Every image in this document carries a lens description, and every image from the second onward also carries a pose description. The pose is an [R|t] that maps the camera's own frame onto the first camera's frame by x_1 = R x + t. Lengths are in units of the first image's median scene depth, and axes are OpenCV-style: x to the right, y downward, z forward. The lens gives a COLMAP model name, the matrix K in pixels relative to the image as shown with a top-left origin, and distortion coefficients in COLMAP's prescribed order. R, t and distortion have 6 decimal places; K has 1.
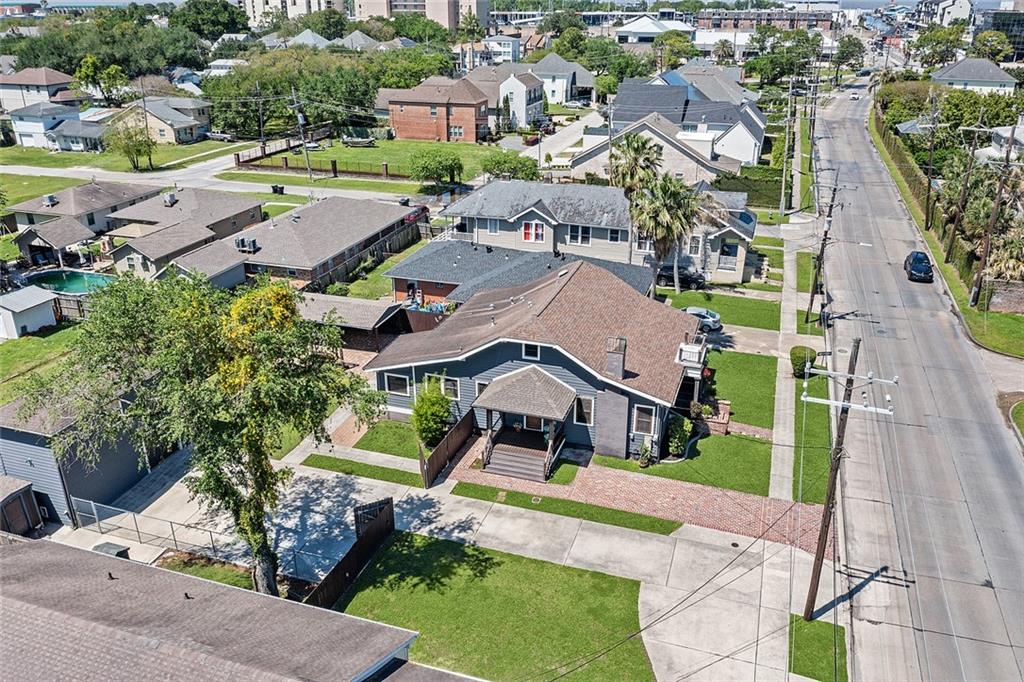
lens RADIAL K [[808.2, 0, 496.5], [0, 808.2, 340.1], [0, 0, 1]] dist [-0.095112, 0.075569]
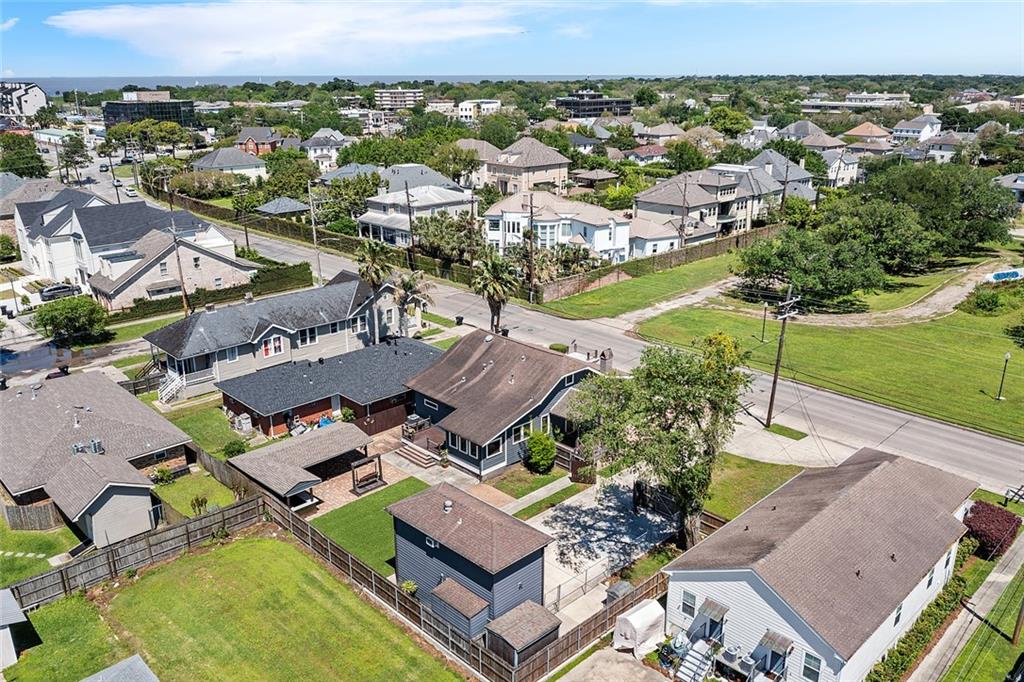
lens RADIAL K [[818.0, 0, 518.2], [0, 818.0, 329.6], [0, 0, 1]] dist [-0.021319, 0.002665]
pose [[0.436604, -0.259102, 0.861535, -1.170613], [0.352616, 0.930293, 0.101083, -0.234548], [-0.827671, 0.259658, 0.497533, 0.280842]]
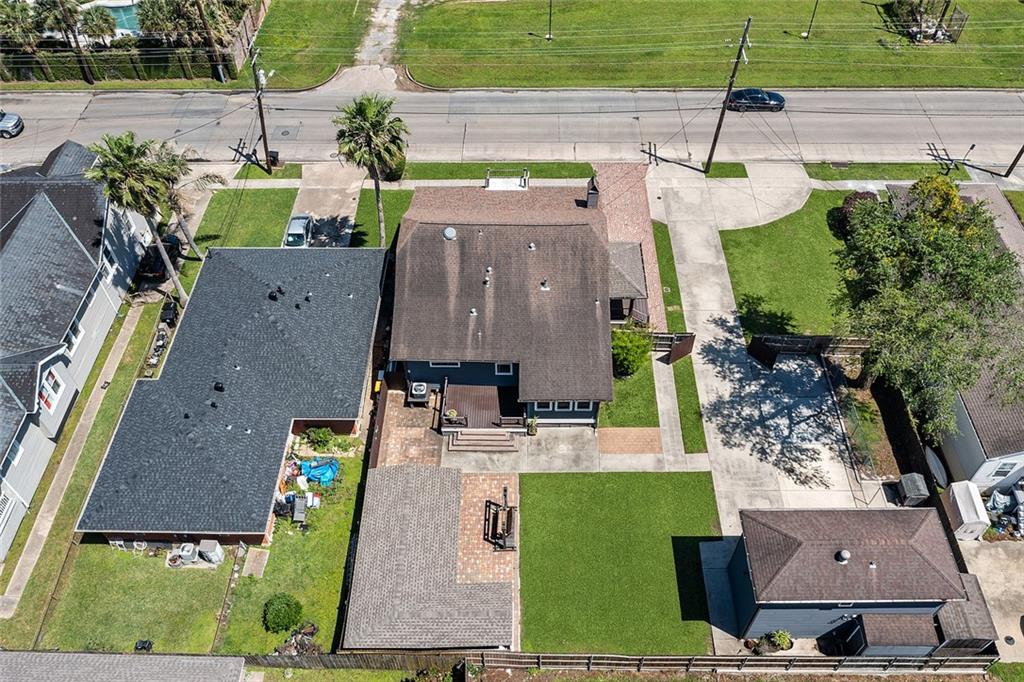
lens RADIAL K [[818.0, 0, 518.2], [0, 818.0, 329.6], [0, 0, 1]] dist [-0.021319, 0.002665]
pose [[-0.320344, -0.694610, 0.644124, -0.682096], [0.387694, 0.524272, 0.758177, -0.767710], [-0.864334, 0.492601, 0.101348, 0.952740]]
